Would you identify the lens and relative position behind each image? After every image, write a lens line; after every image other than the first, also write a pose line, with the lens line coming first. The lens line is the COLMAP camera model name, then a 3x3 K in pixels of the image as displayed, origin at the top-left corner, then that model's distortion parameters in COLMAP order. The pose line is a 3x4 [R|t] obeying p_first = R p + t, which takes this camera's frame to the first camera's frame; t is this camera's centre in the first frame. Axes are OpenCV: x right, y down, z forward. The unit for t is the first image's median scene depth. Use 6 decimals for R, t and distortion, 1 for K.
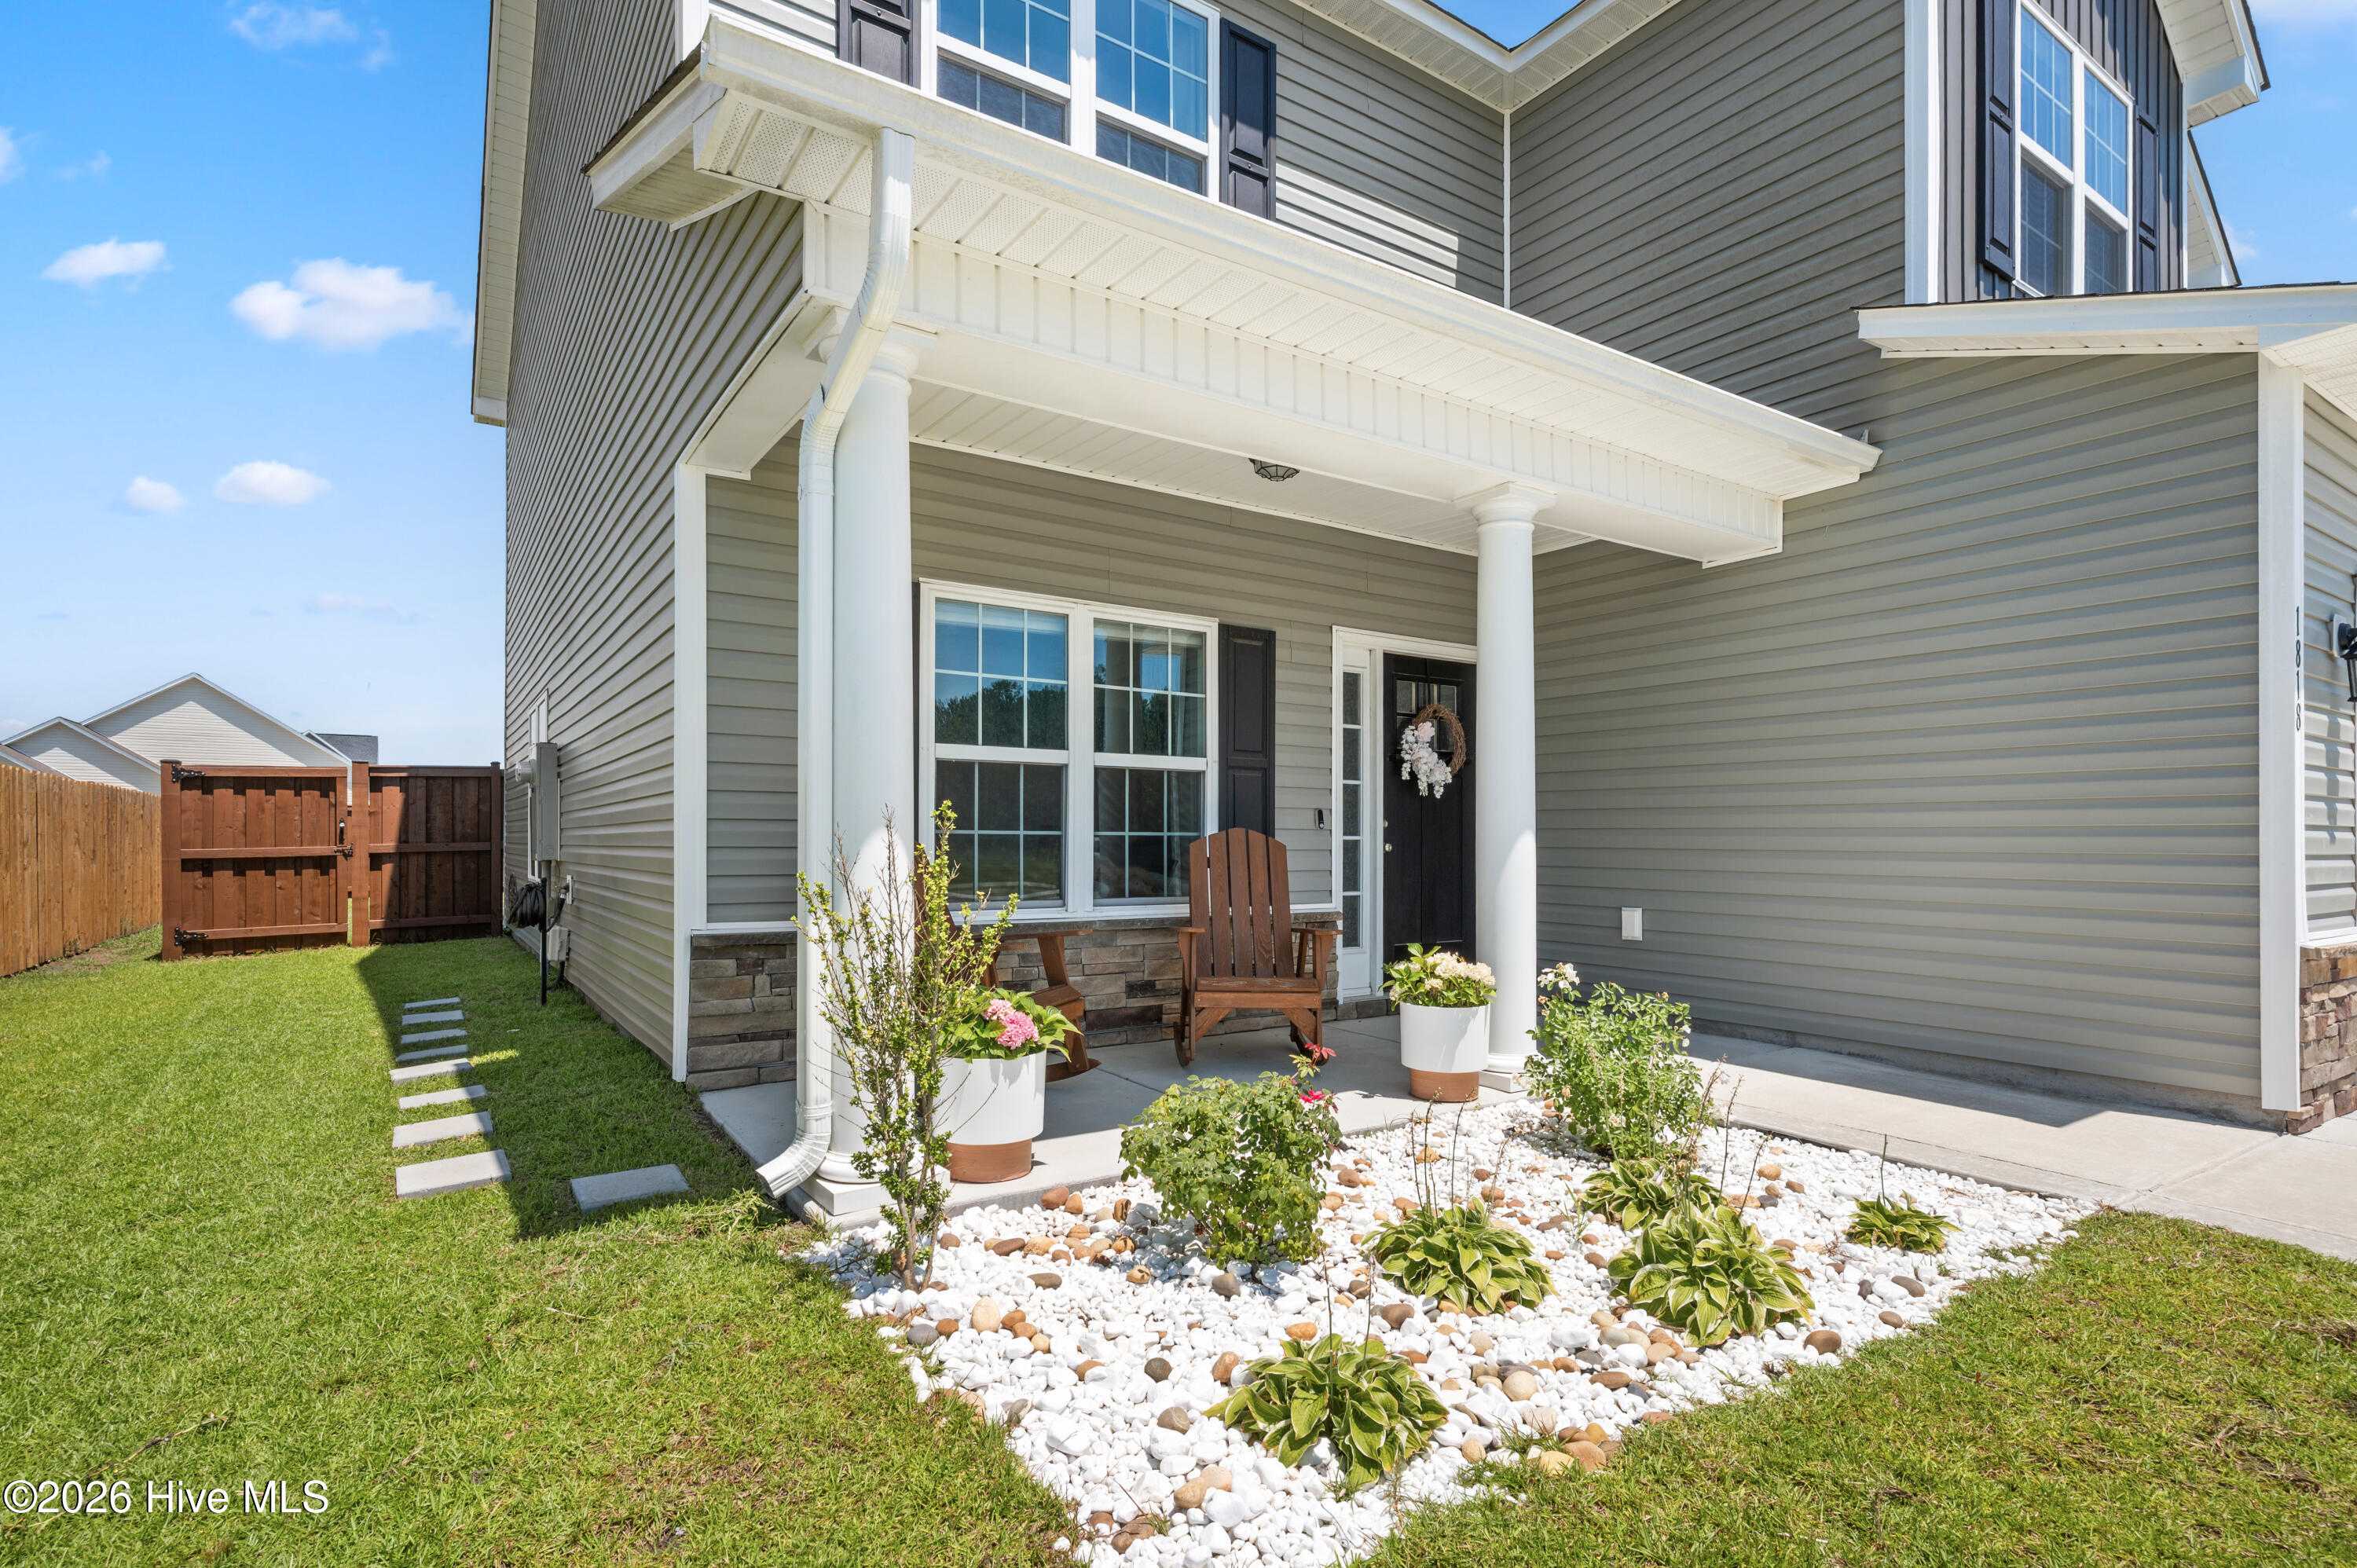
lens RADIAL K [[1169.8, 0, 1184.6], [0, 1169.8, 835.4], [0, 0, 1]] dist [-0.005094, 0.007245]
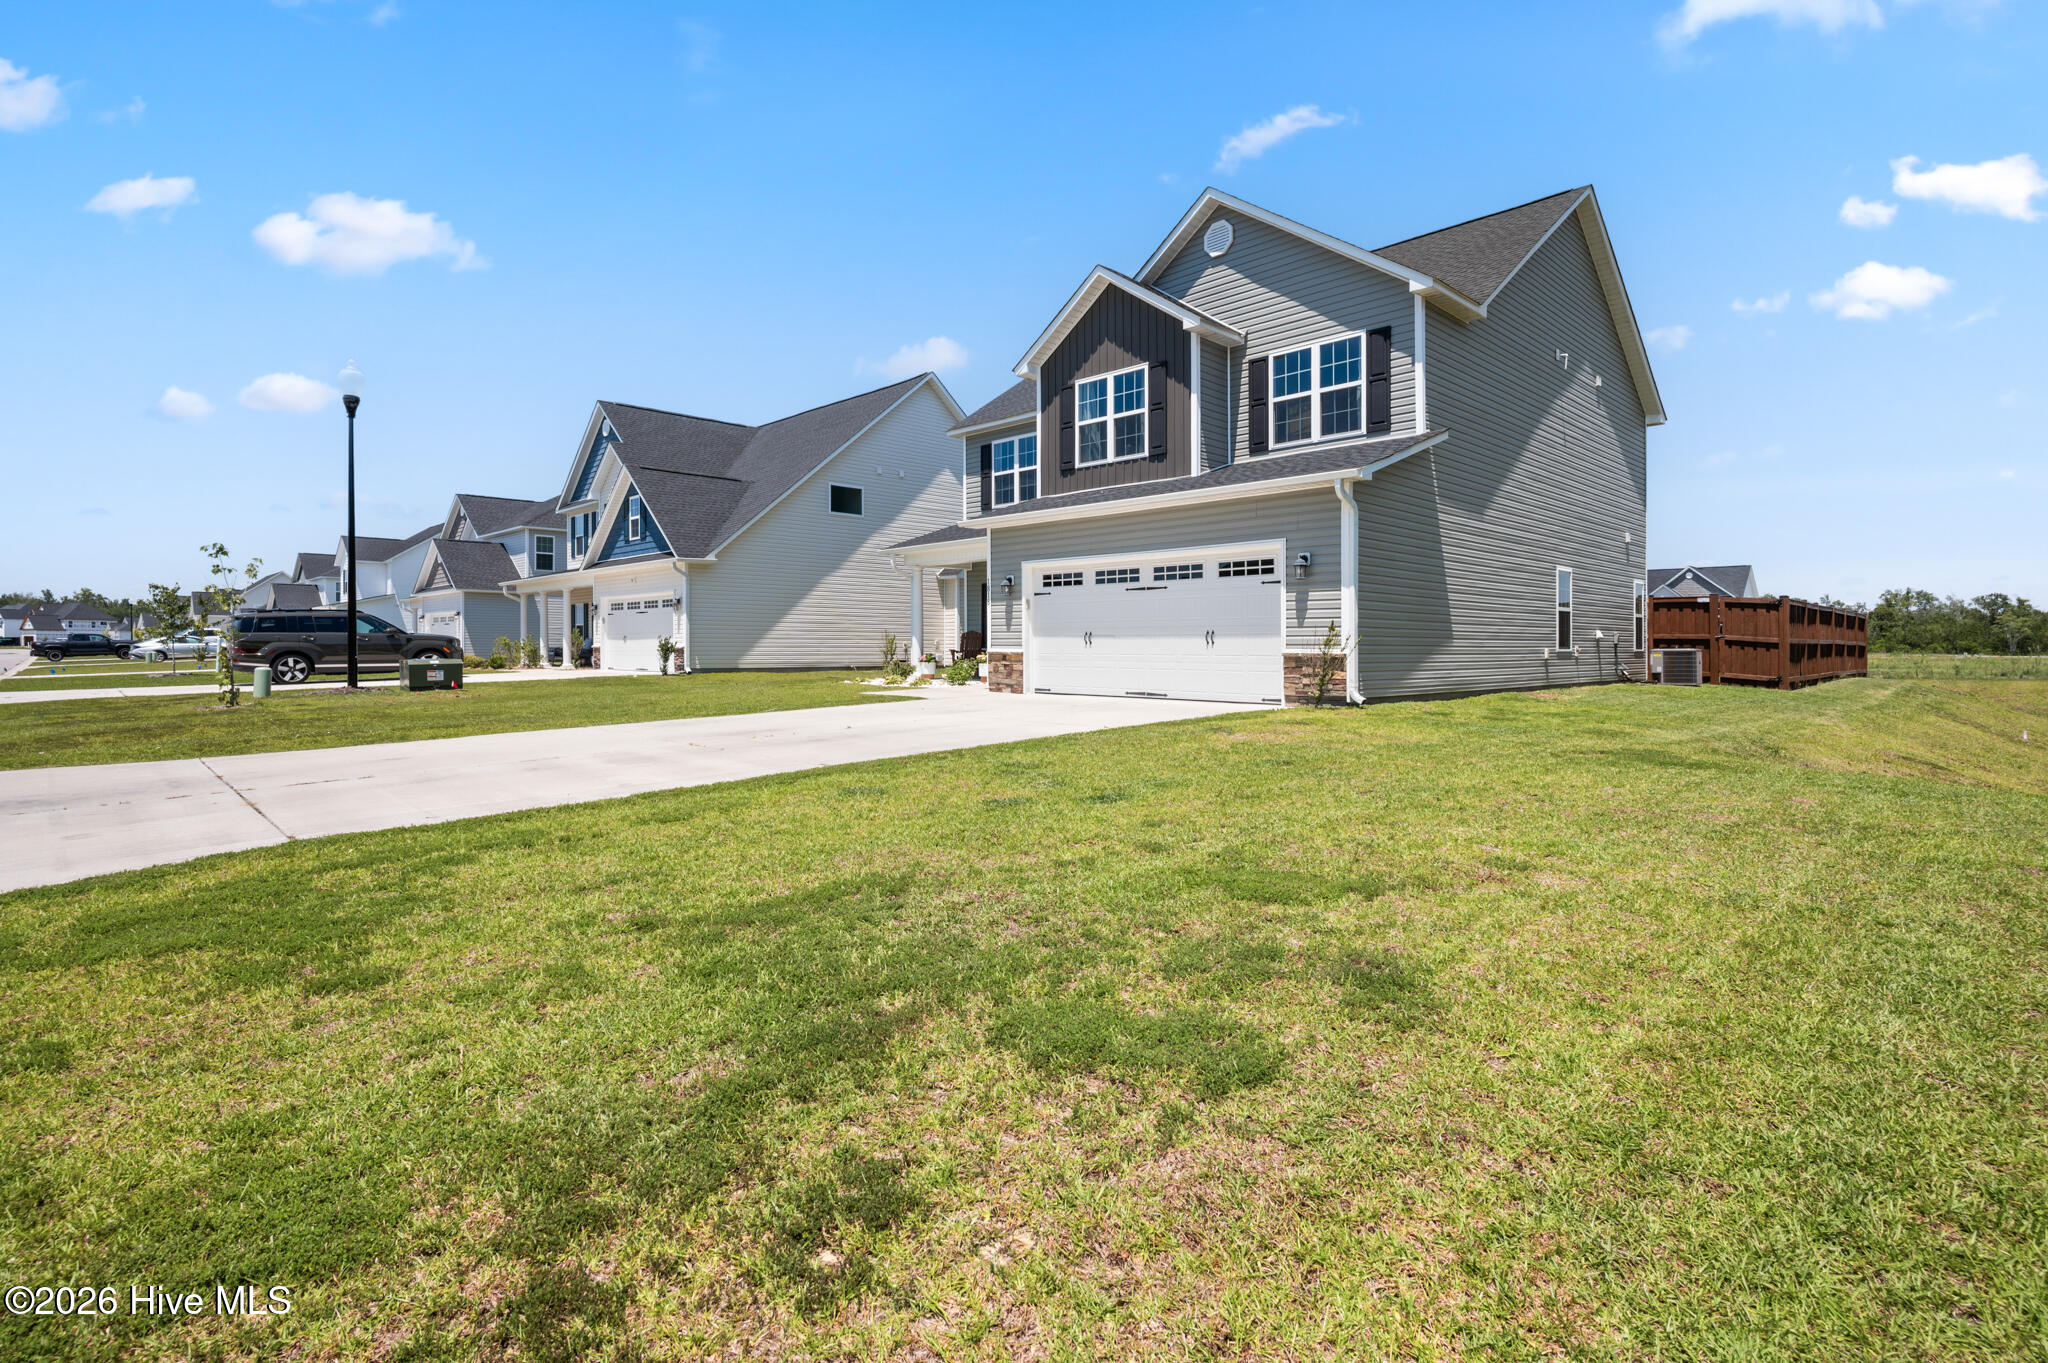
lens RADIAL K [[1016.5, 0, 1008.0], [0, 1016.5, 646.6], [0, 0, 1]] dist [-0.005094, 0.007245]
pose [[0.155017, -0.003168, -0.987907, 3.698143], [0.001992, 0.999994, -0.002894, 0.067078], [0.987910, -0.001519, 0.155023, 0.336261]]
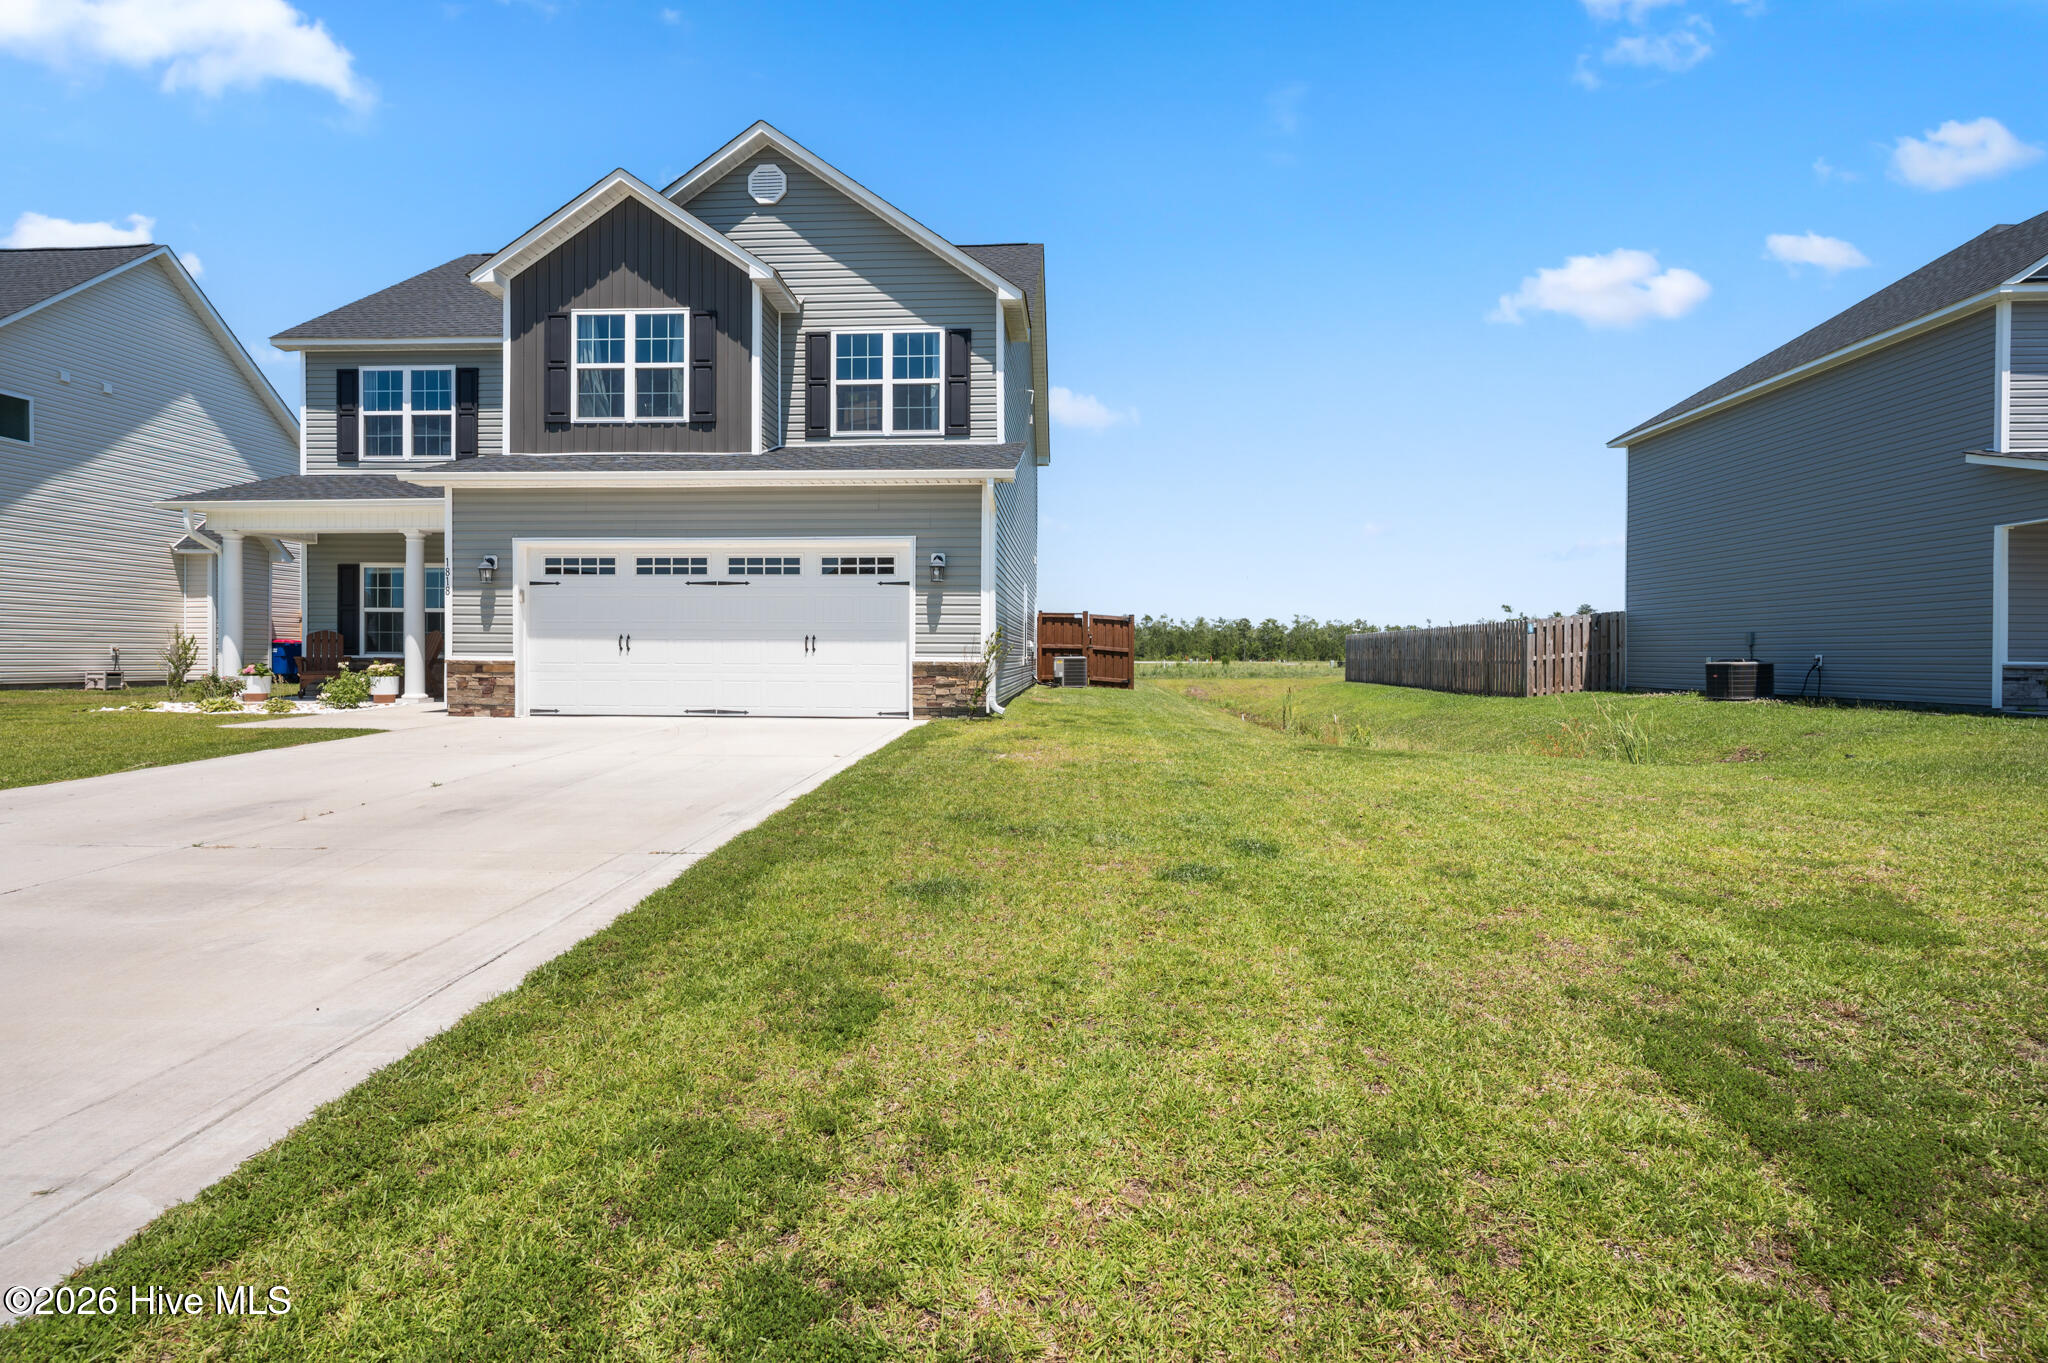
lens RADIAL K [[1016.5, 0, 1039.4], [0, 1016.5, 656.5], [0, 0, 1]] dist [-0.005094, 0.007245]
pose [[0.791842, -0.000297, -0.610725, 3.012865], [0.000791, 1.000000, 0.000539, 0.064747], [0.610725, -0.000910, 0.791842, -0.192242]]
